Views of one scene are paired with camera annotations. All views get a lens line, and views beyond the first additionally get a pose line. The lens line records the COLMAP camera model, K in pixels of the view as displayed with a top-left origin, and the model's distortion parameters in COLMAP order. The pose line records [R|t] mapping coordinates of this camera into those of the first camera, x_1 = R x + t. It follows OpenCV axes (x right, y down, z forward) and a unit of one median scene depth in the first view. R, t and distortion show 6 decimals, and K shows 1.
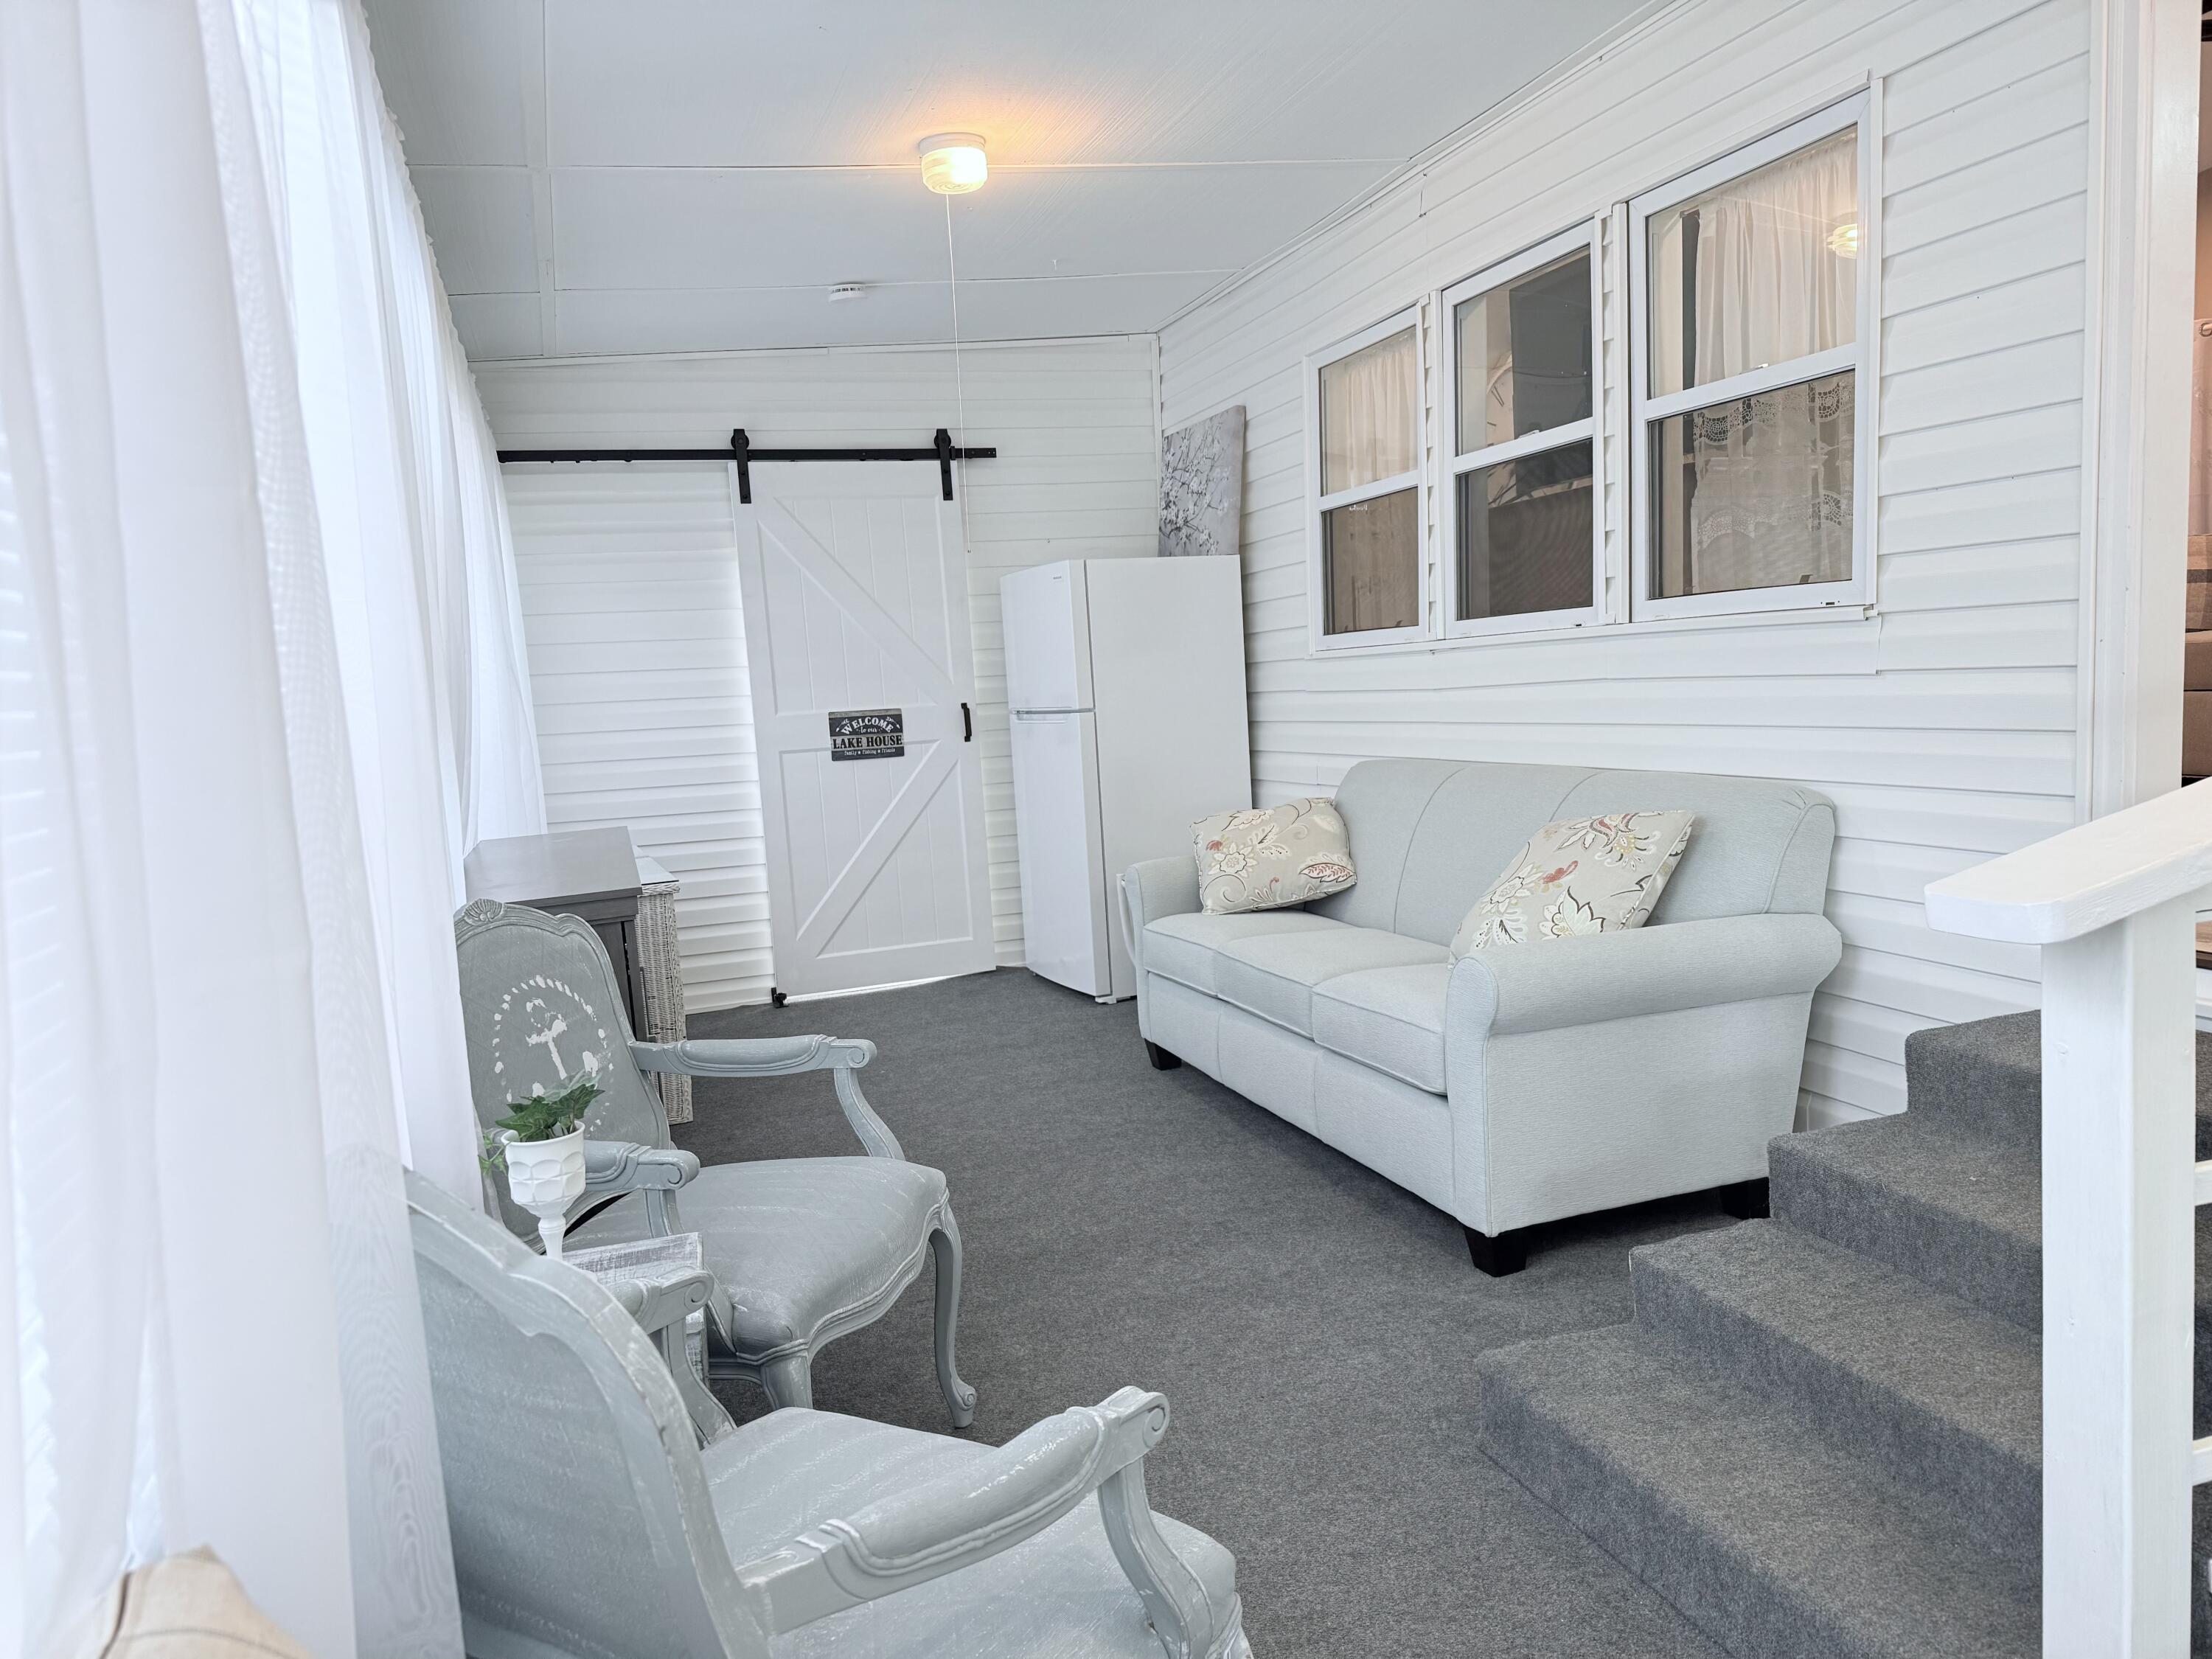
lens RADIAL K [[1564.9, 0, 1089.2], [0, 1564.9, 848.7], [0, 0, 1]] dist [-0.047446, -0.007807]
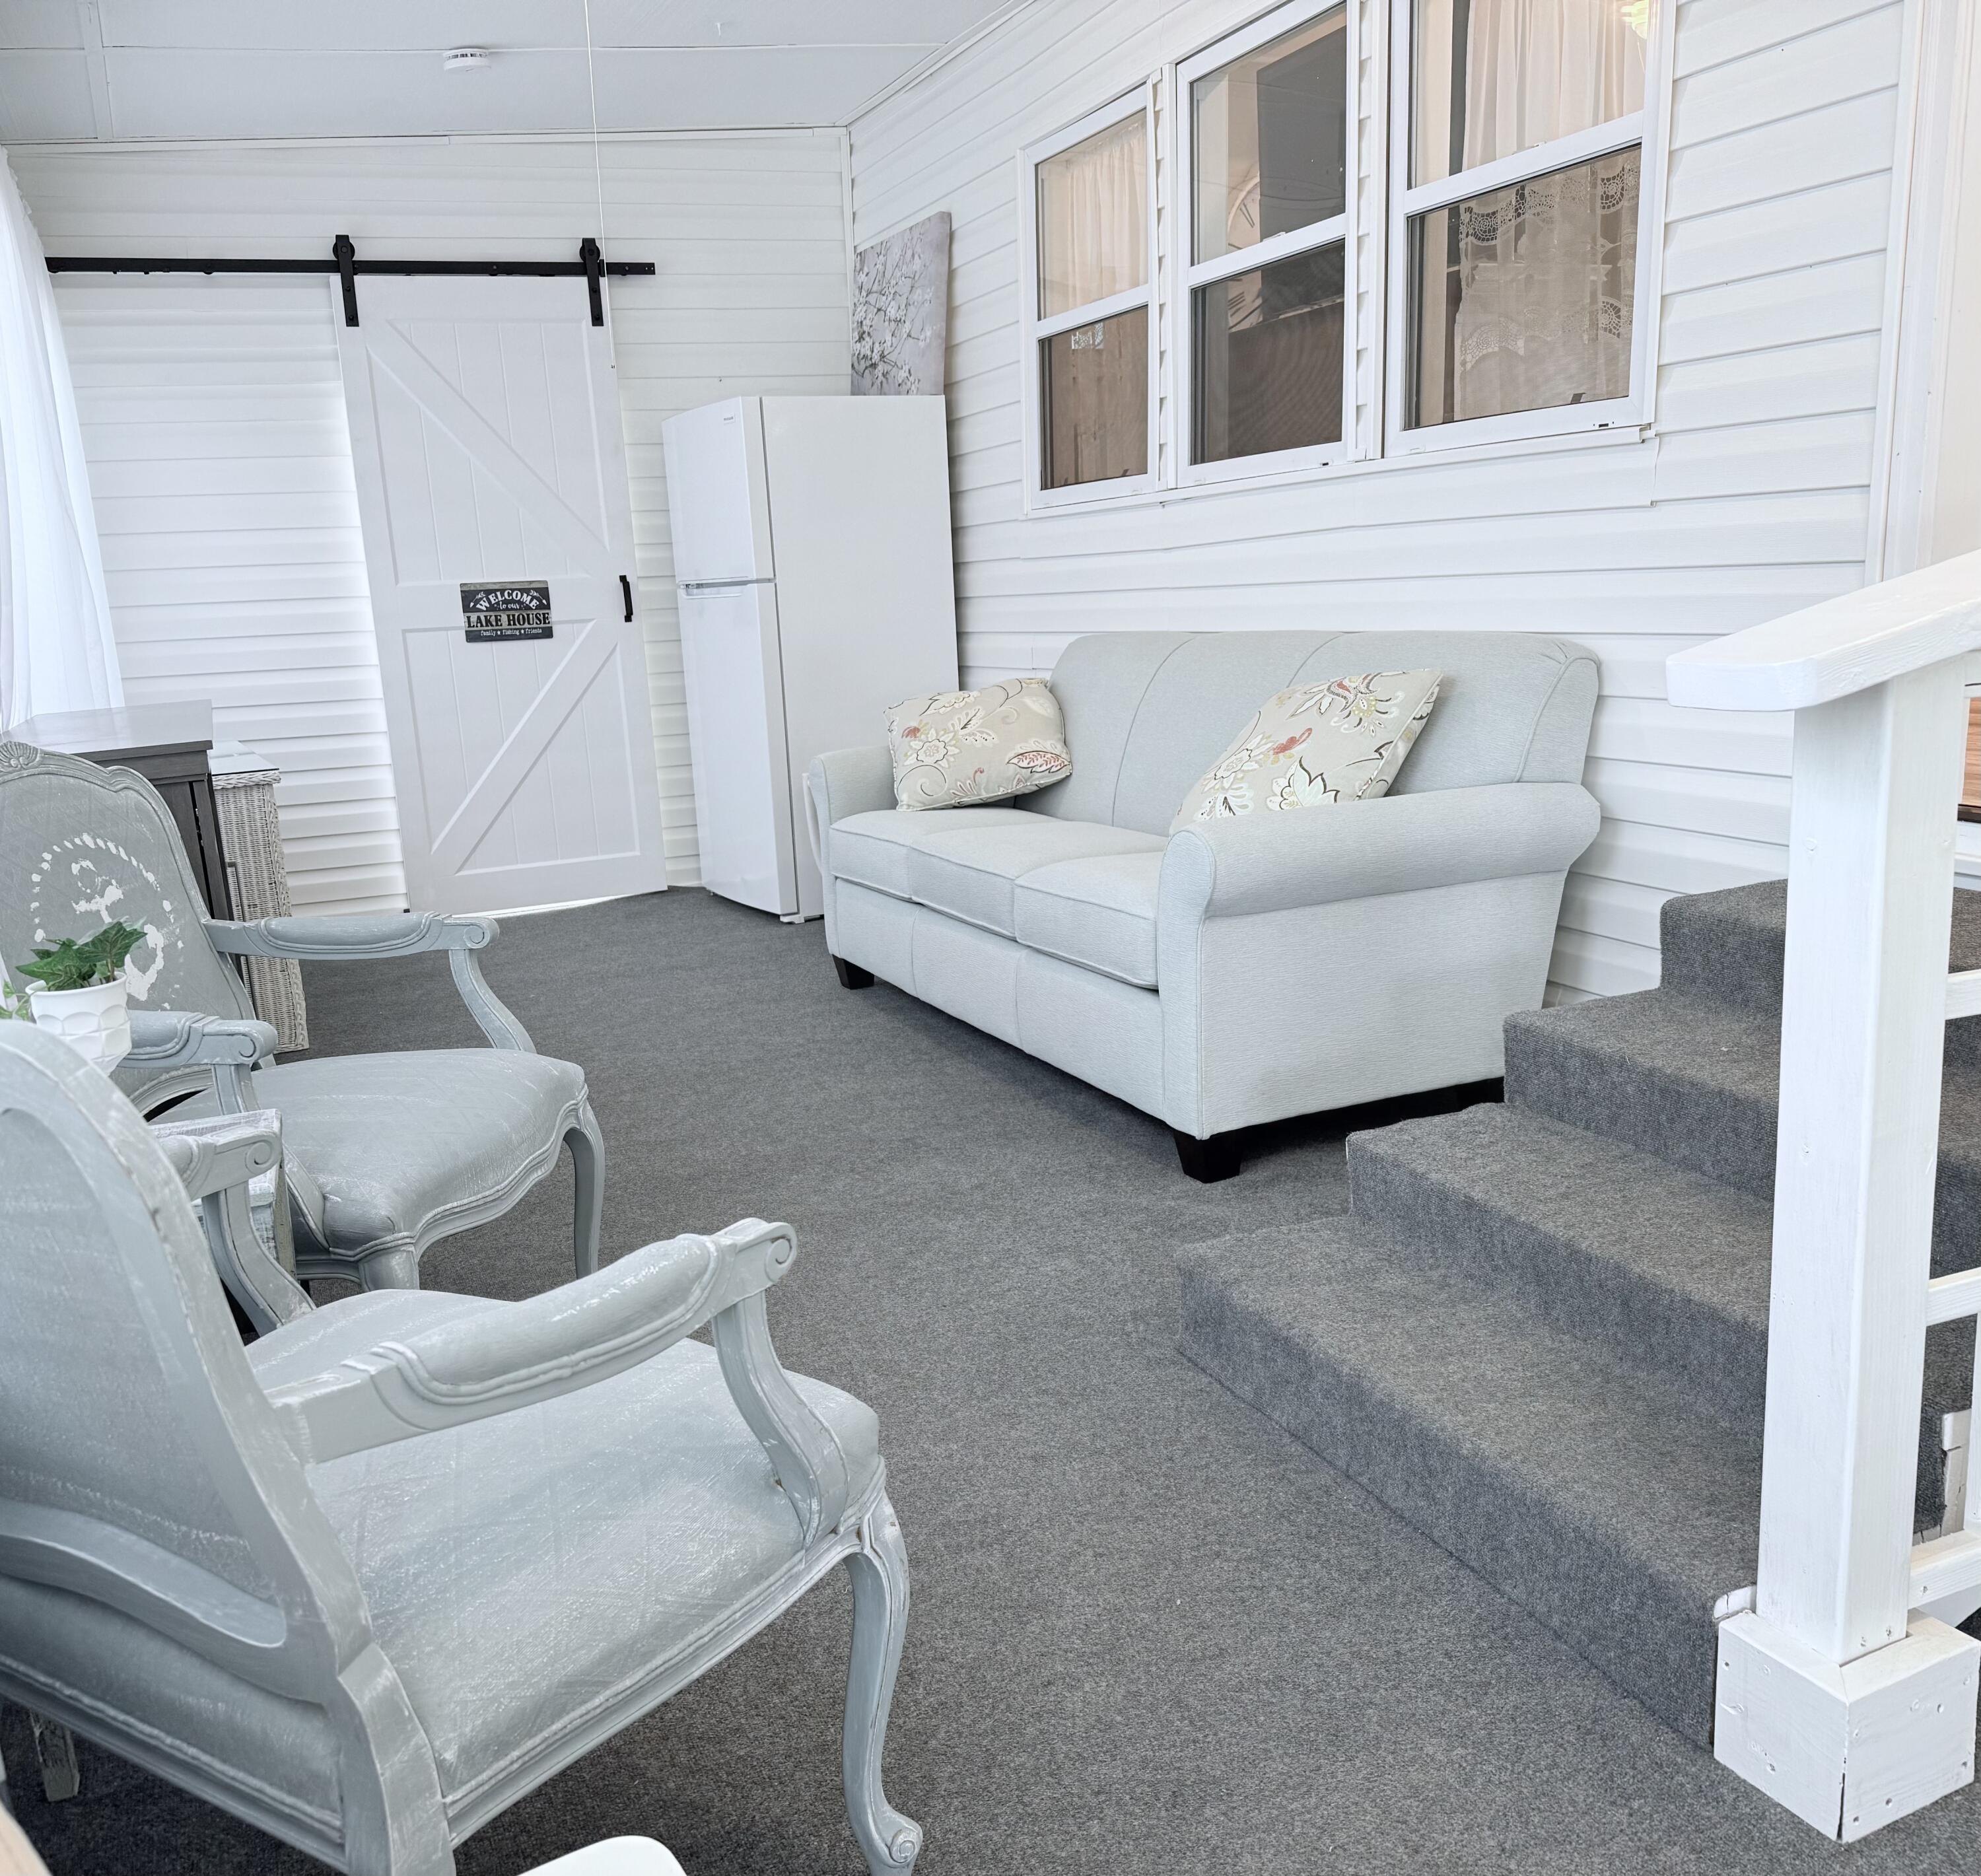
lens RADIAL K [[1708.9, 0, 994.1], [0, 1708.9, 1155.1], [0, 0, 1]] dist [-0.000578, -0.093188]
pose [[0.996870, -0.011210, 0.078253, 0.058388], [0.000330, 0.990475, 0.137694, 0.118617], [-0.079051, -0.137237, 0.987379, 0.029972]]
